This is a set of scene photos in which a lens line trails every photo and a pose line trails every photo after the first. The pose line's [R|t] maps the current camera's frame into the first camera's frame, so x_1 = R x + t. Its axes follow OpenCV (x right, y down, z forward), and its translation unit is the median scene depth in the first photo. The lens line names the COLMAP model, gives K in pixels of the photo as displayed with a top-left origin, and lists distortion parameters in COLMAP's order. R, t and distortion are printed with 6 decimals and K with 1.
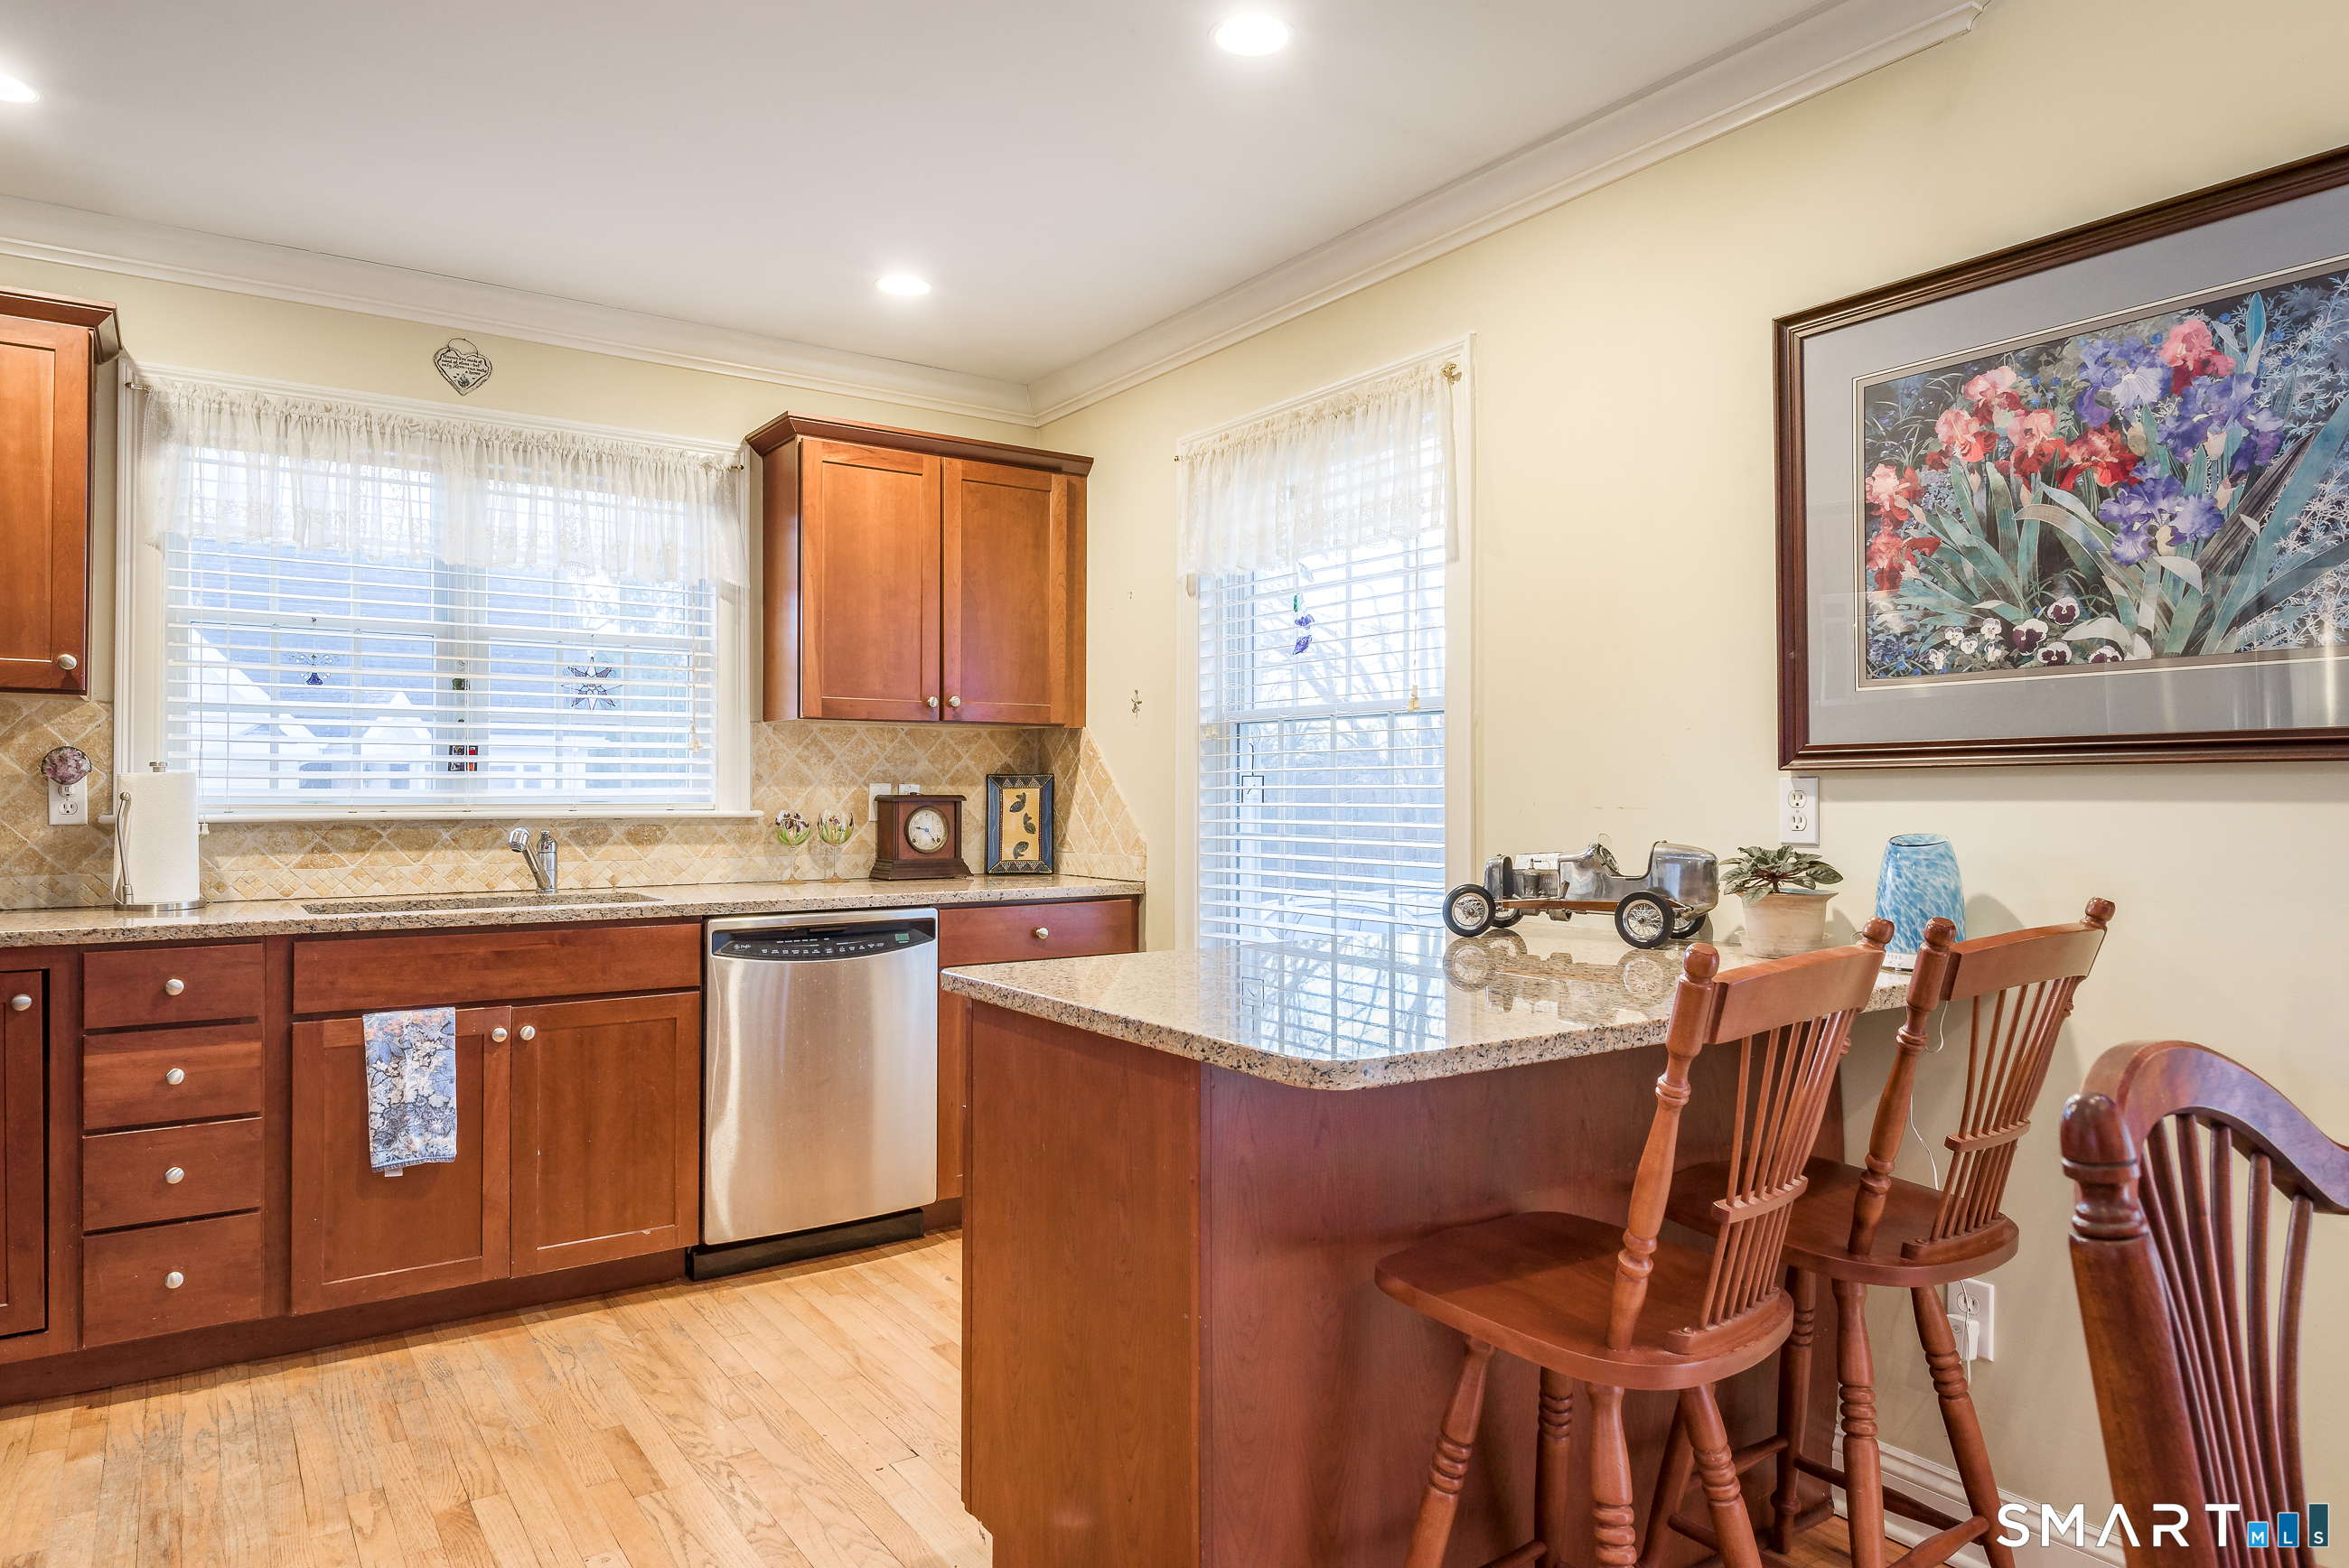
lens RADIAL K [[1420.5, 0, 1164.4], [0, 1420.5, 783.7], [0, 0, 1]] dist [0.020205, -0.012747]
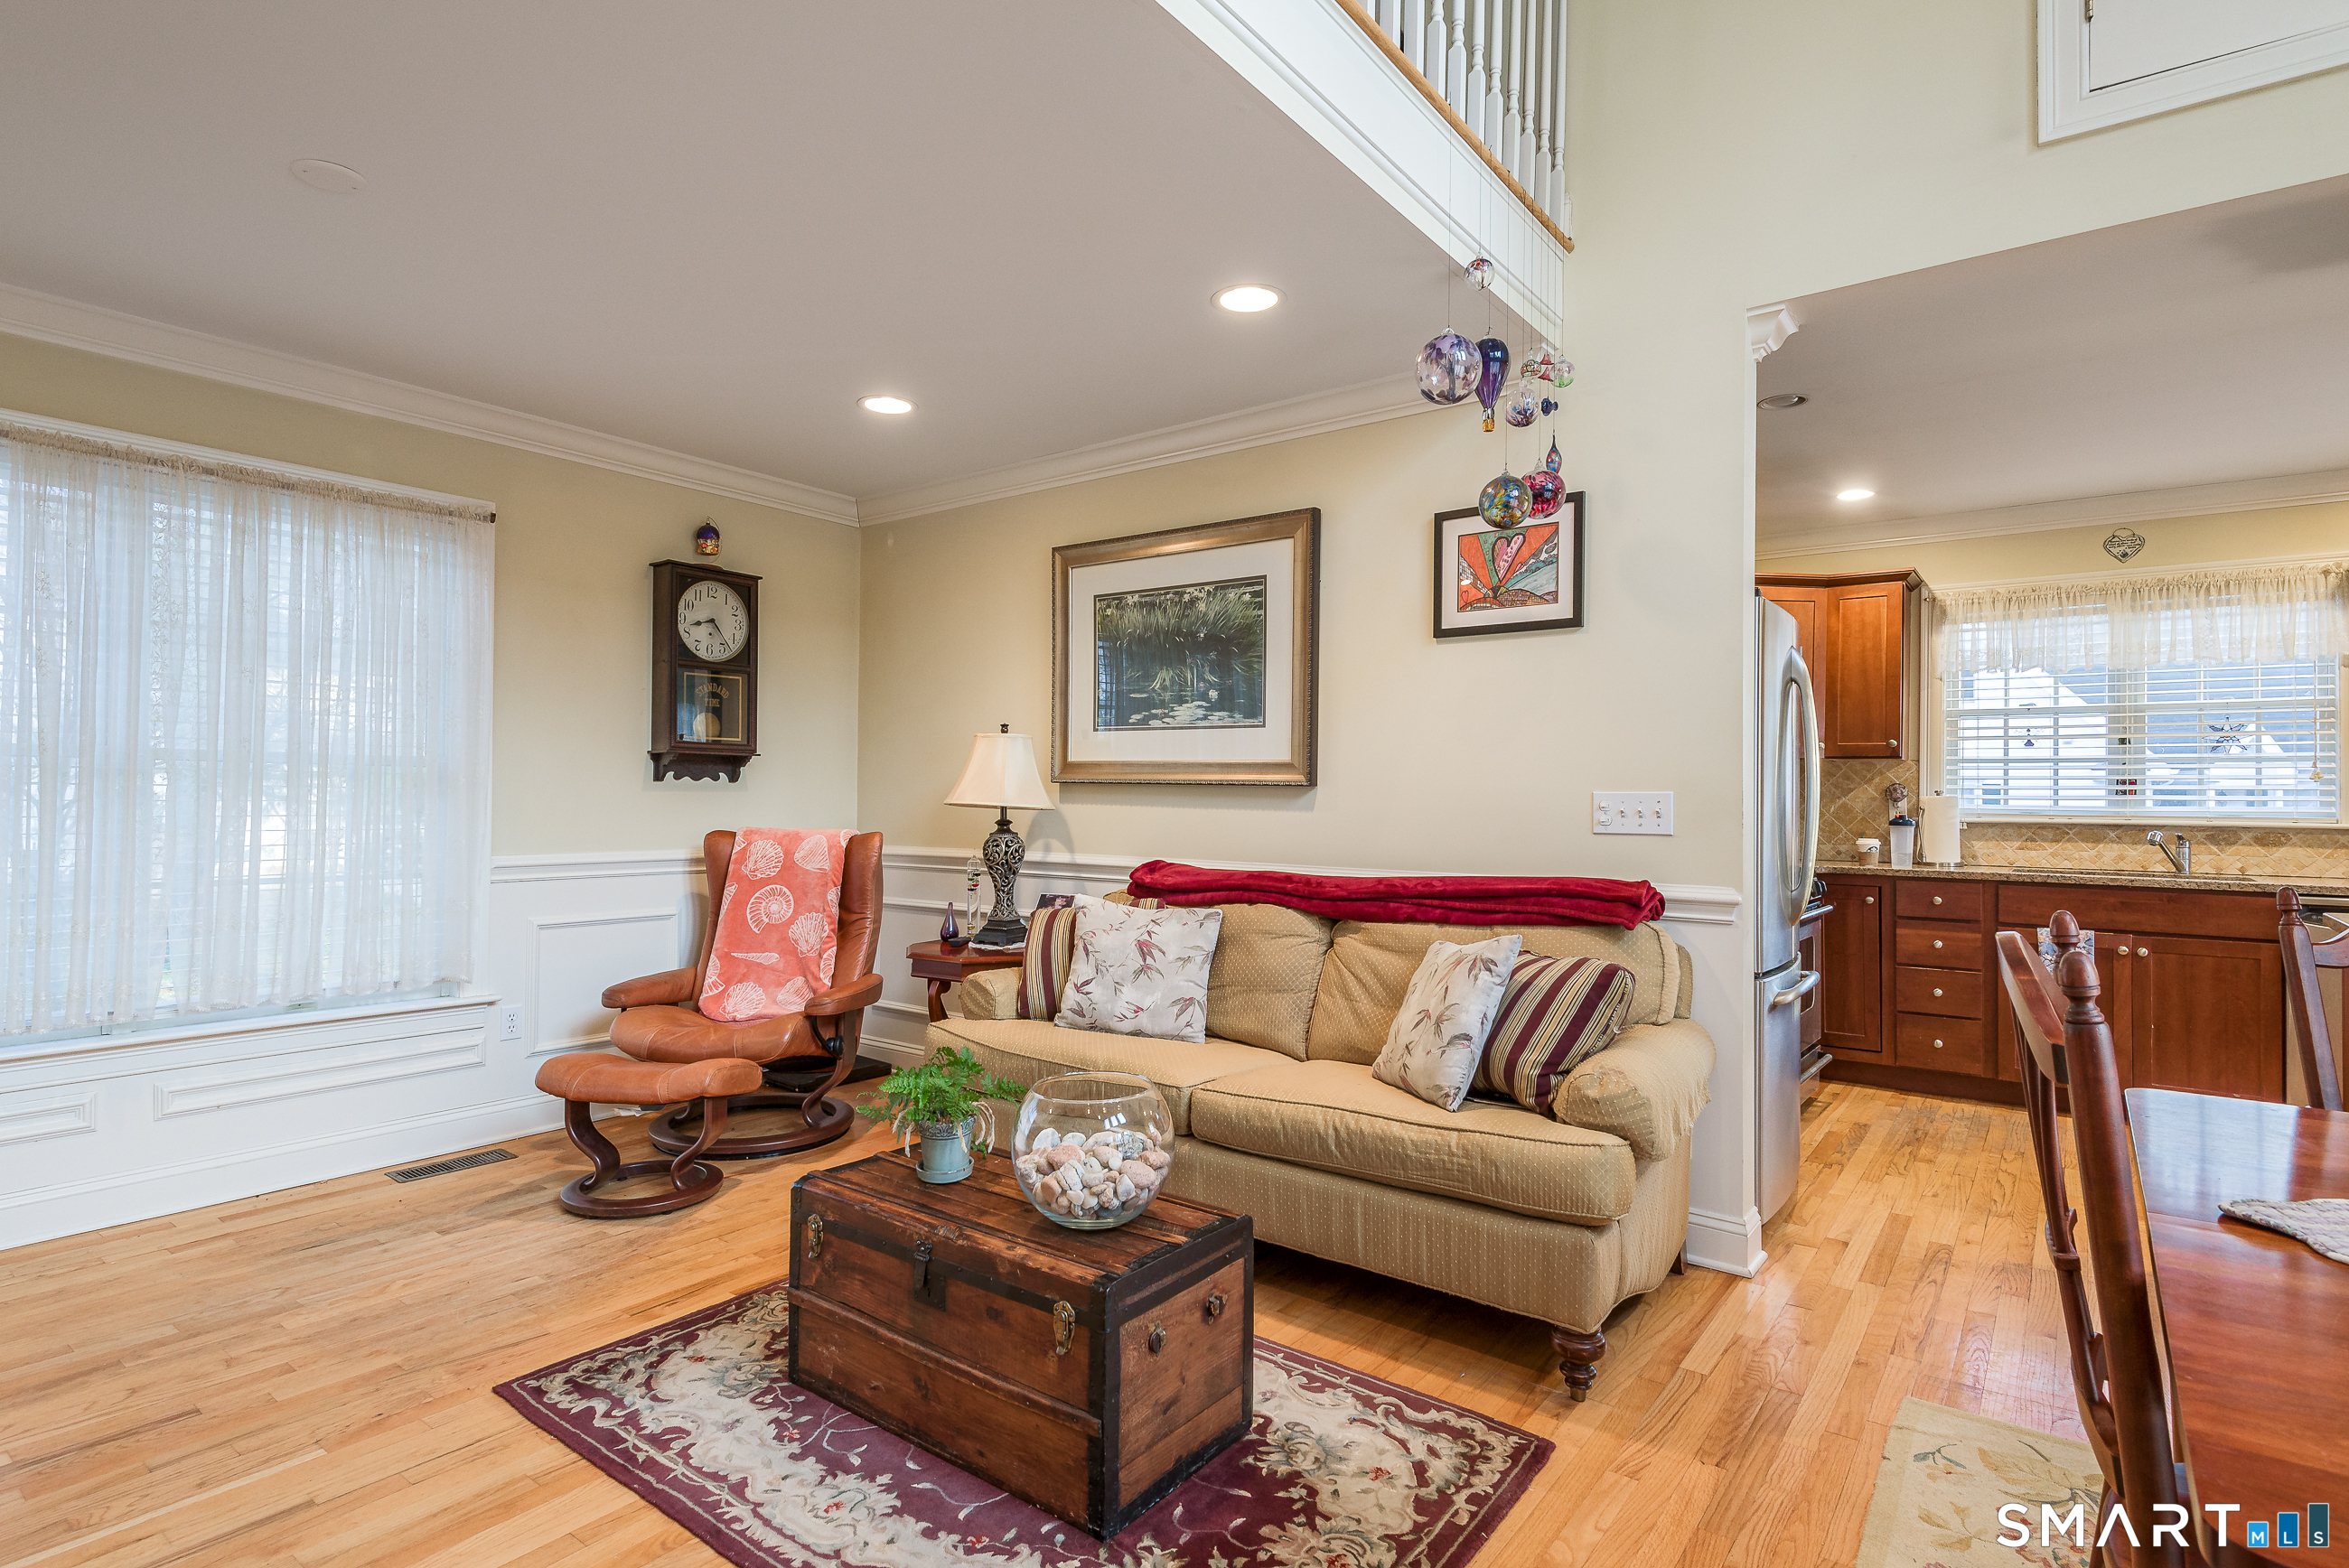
lens RADIAL K [[1180.2, 0, 1174.4], [0, 1180.2, 779.0], [0, 0, 1]] dist [0.034066, -0.019697]
pose [[0.316413, -0.014164, -0.948516, 0.509149], [-0.005895, 0.999840, -0.016897, 0.002429], [0.948603, 0.010938, 0.316279, -0.503639]]
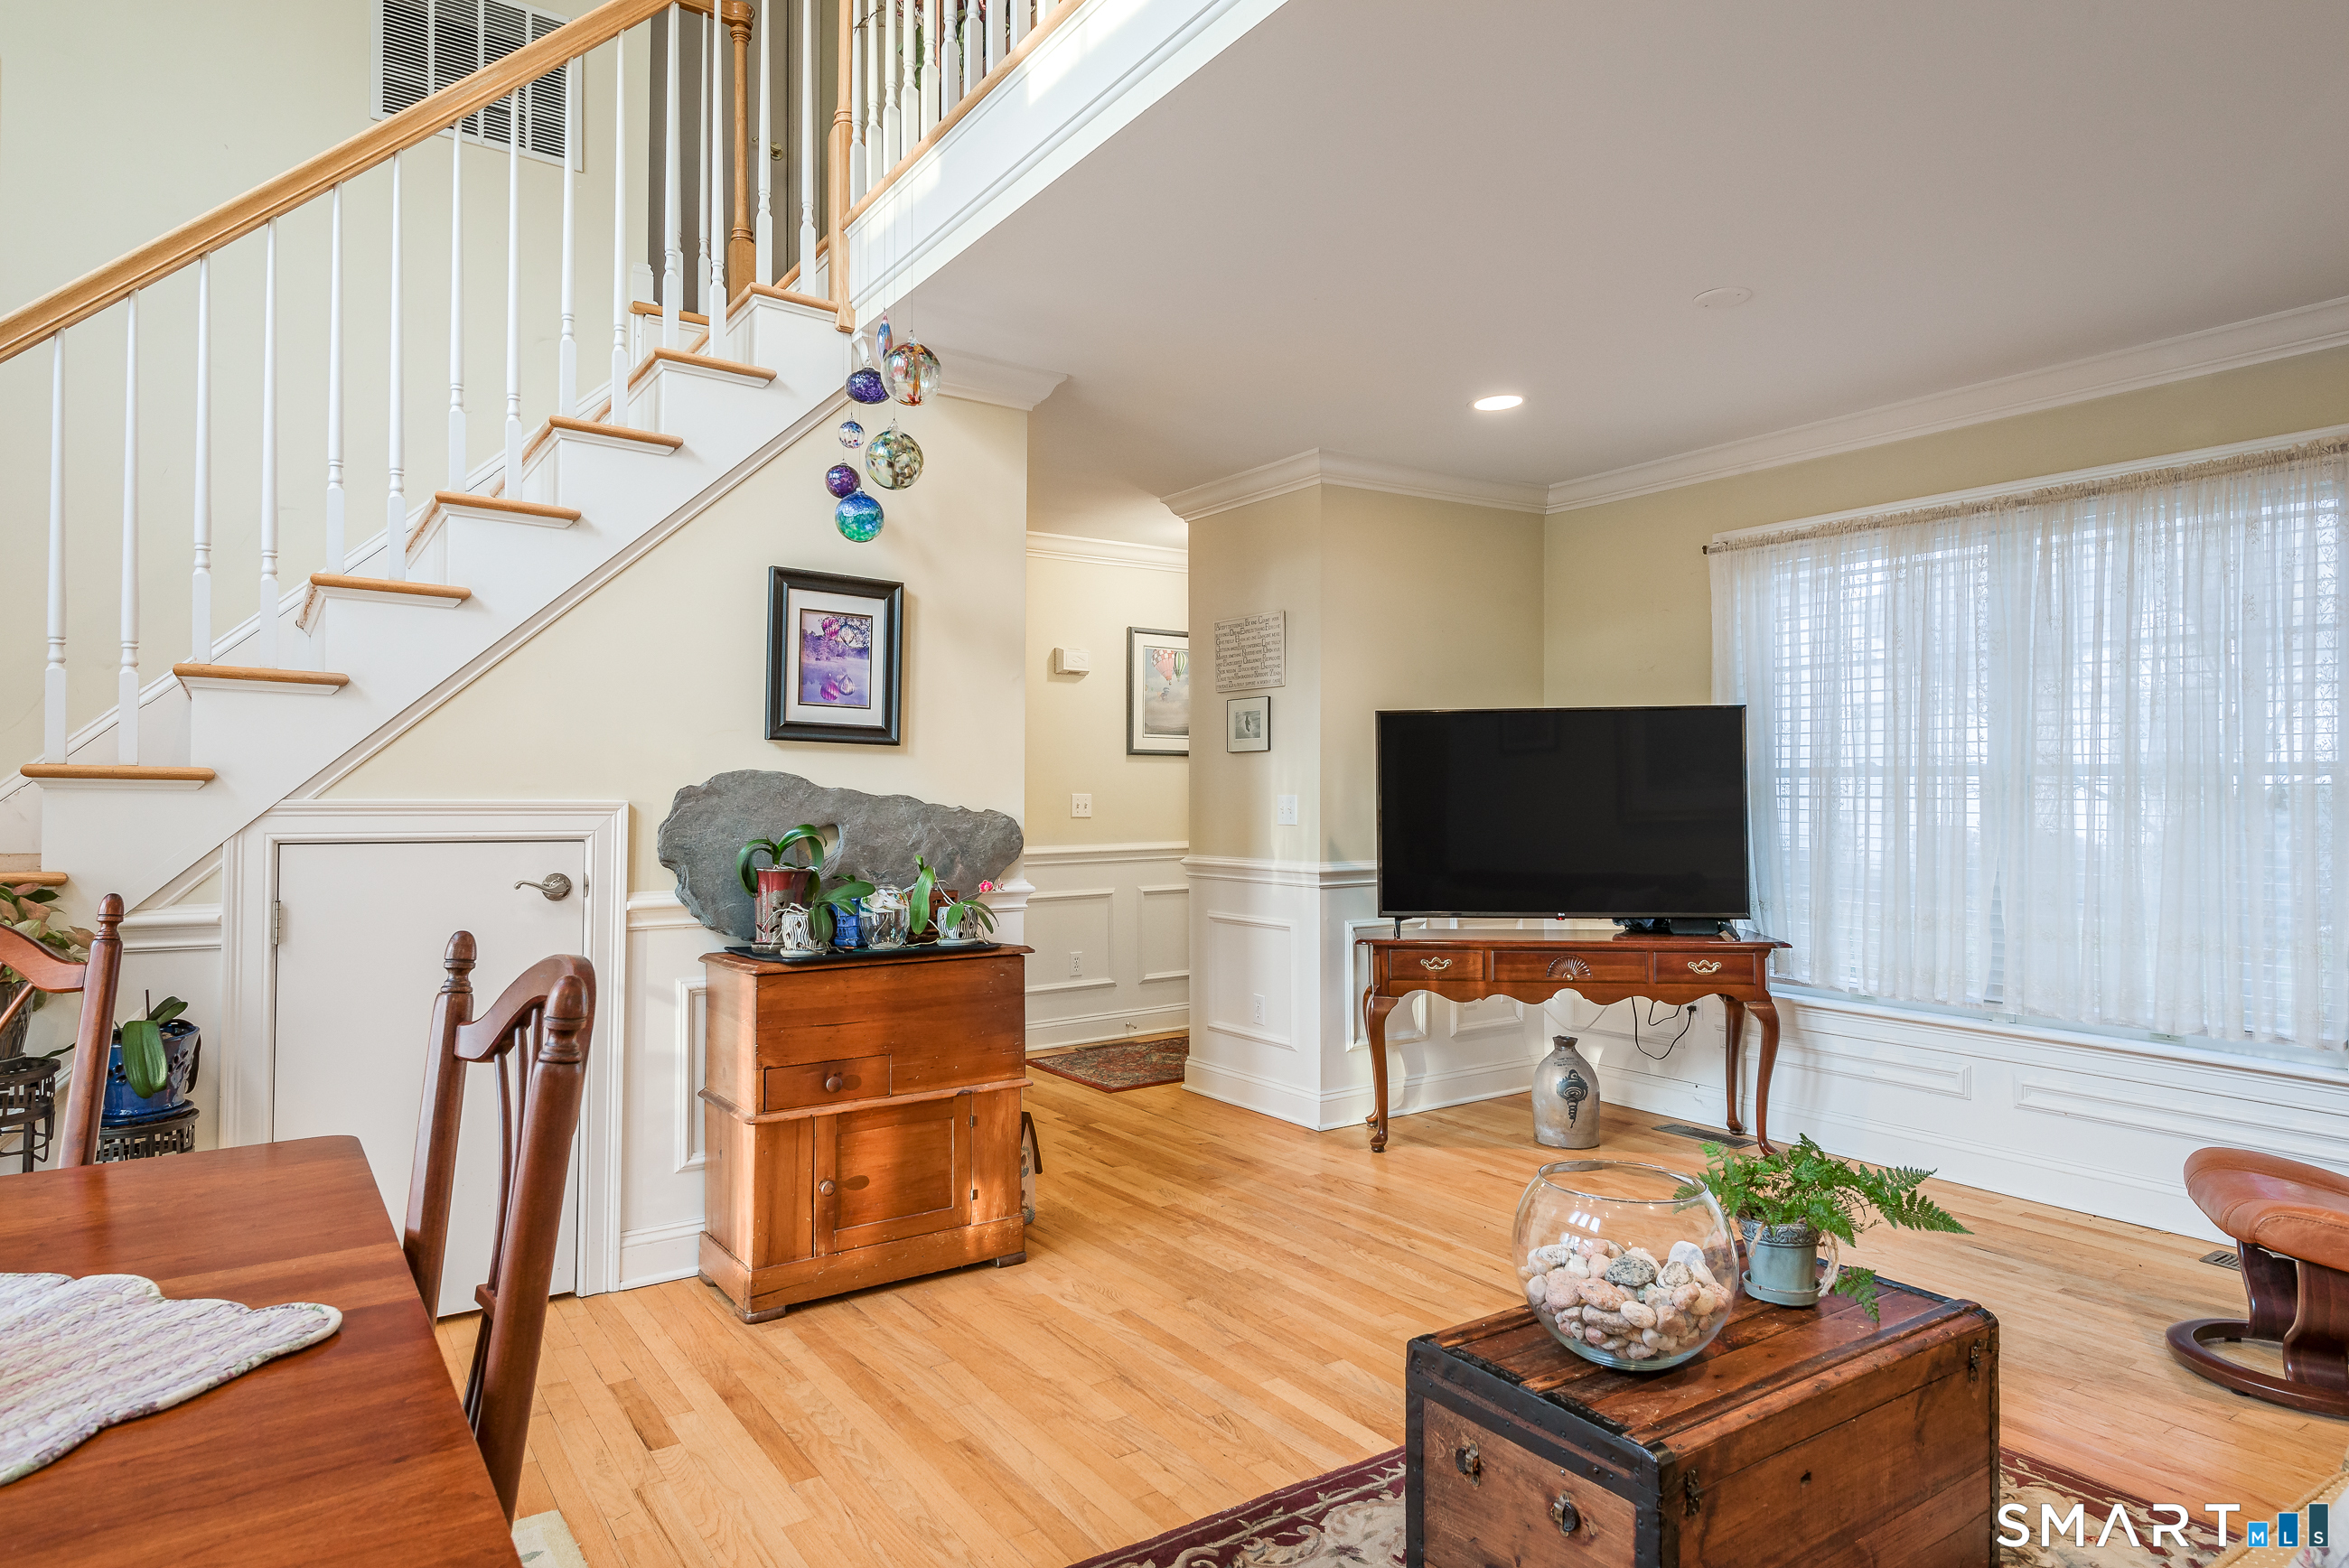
lens RADIAL K [[1334.4, 0, 1167.4], [0, 1334.4, 781.8], [0, 0, 1]] dist [0.042230, -0.003508]
pose [[-0.999981, -0.006151, -0.000539, 0.053929], [-0.006143, 0.999888, -0.013657, 0.001053], [0.000623, -0.013653, -0.999907, 0.261425]]
